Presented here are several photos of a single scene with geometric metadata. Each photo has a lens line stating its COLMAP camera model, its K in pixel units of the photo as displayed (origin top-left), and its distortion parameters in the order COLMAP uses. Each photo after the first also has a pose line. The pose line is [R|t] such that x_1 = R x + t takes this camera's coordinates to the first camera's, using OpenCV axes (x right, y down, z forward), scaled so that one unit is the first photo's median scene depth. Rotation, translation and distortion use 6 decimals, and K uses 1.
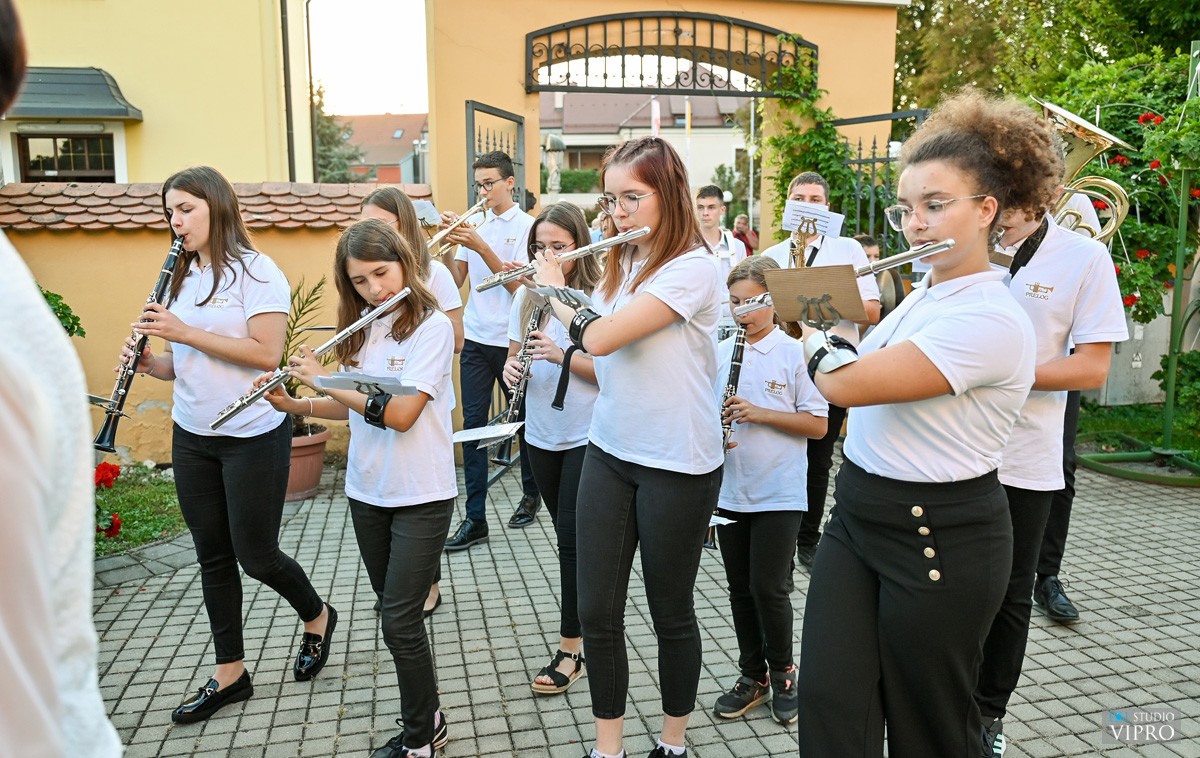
lens RADIAL K [[991.9, 0, 598.3], [0, 991.9, 372.0], [0, 0, 1]] dist [0.006351, 0.001455]
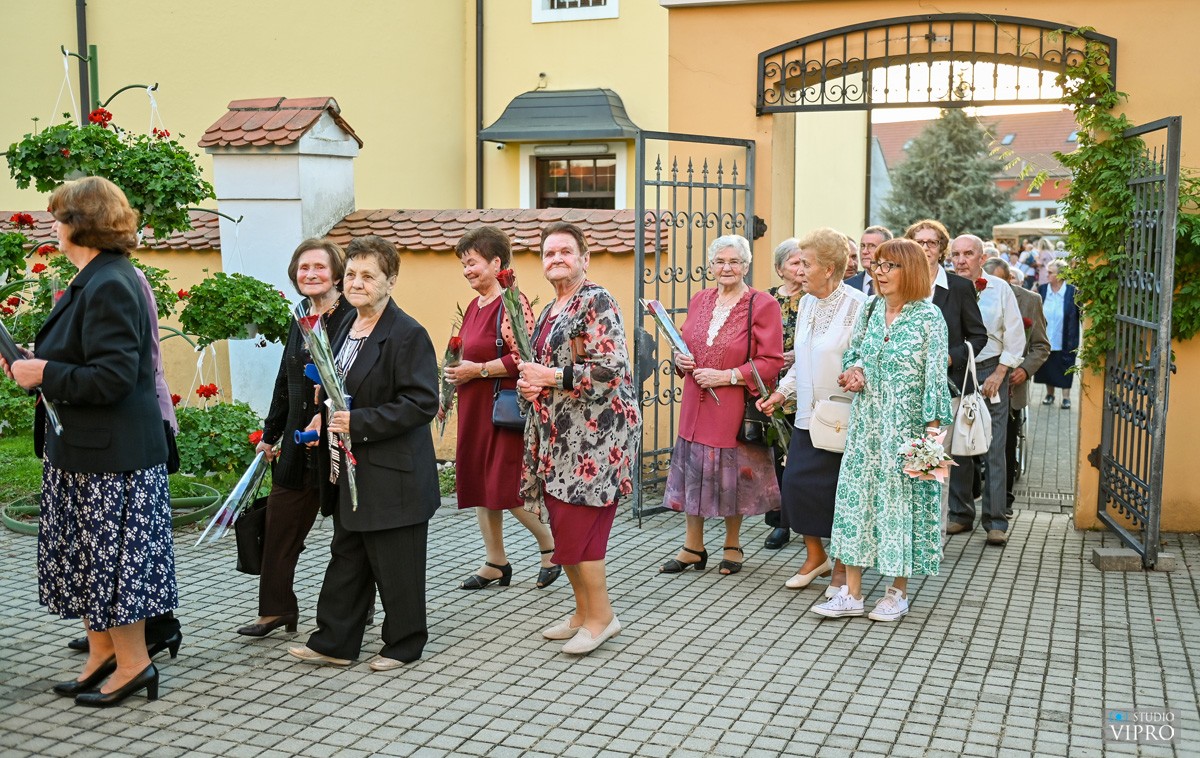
lens RADIAL K [[1250.6, 0, 601.6], [0, 1250.6, 385.2], [0, 0, 1]] dist [0.056529, 0.000000]
pose [[0.840565, 0.076550, -0.536274, 0.444151], [-0.098796, 0.995025, -0.012820, 0.006904], [0.532625, 0.063758, 0.843946, -0.076948]]
